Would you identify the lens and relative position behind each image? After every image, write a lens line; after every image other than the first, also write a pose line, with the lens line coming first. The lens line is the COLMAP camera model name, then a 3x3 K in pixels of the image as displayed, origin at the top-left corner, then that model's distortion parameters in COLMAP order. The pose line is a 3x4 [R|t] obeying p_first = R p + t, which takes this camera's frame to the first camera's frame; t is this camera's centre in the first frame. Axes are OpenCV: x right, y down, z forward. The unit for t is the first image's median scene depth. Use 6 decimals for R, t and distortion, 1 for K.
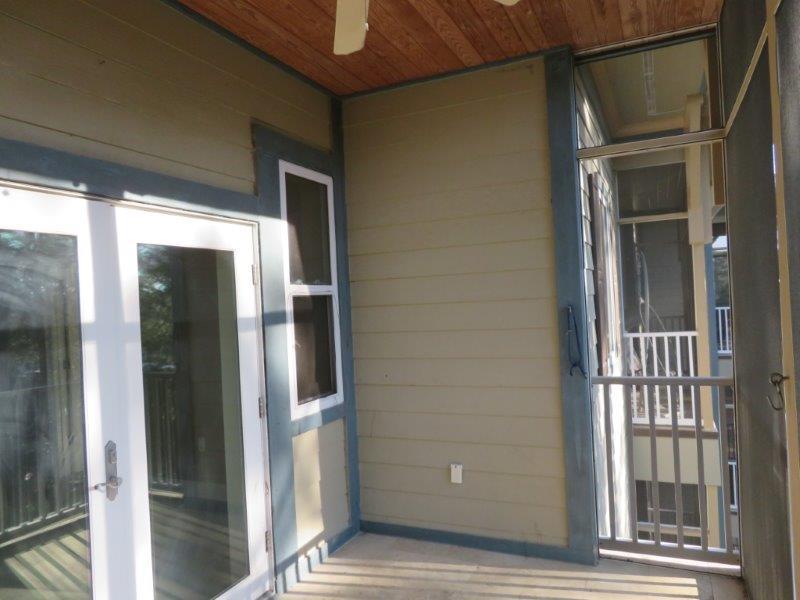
lens RADIAL K [[565.6, 0, 400.2], [0, 565.6, 296.1], [0, 0, 1]] dist [-0.046223, 0.005331]
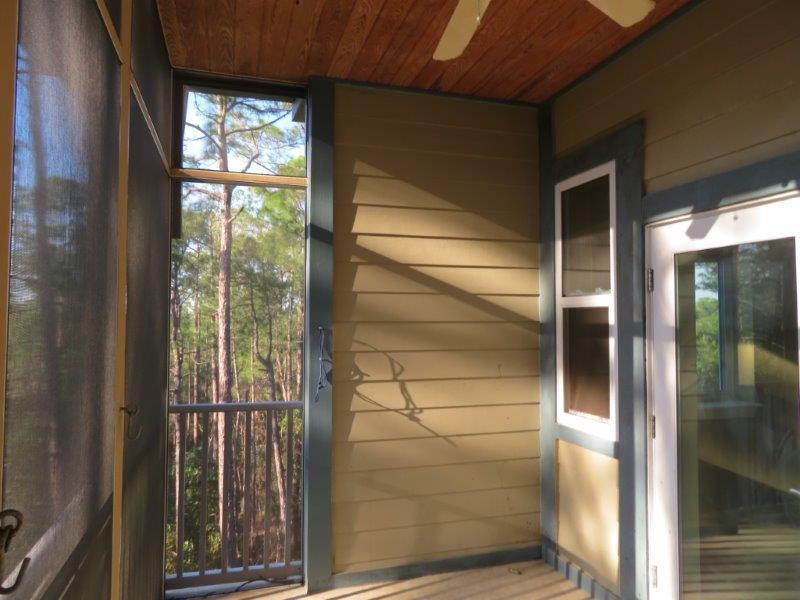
lens RADIAL K [[565.6, 0, 400.2], [0, 565.6, 296.1], [0, 0, 1]] dist [-0.046223, 0.005331]
pose [[-0.738423, 0.018484, -0.674084, 0.679843], [0.044981, 0.998748, -0.021889, -0.014351], [0.672835, -0.046484, -0.738330, 1.447880]]
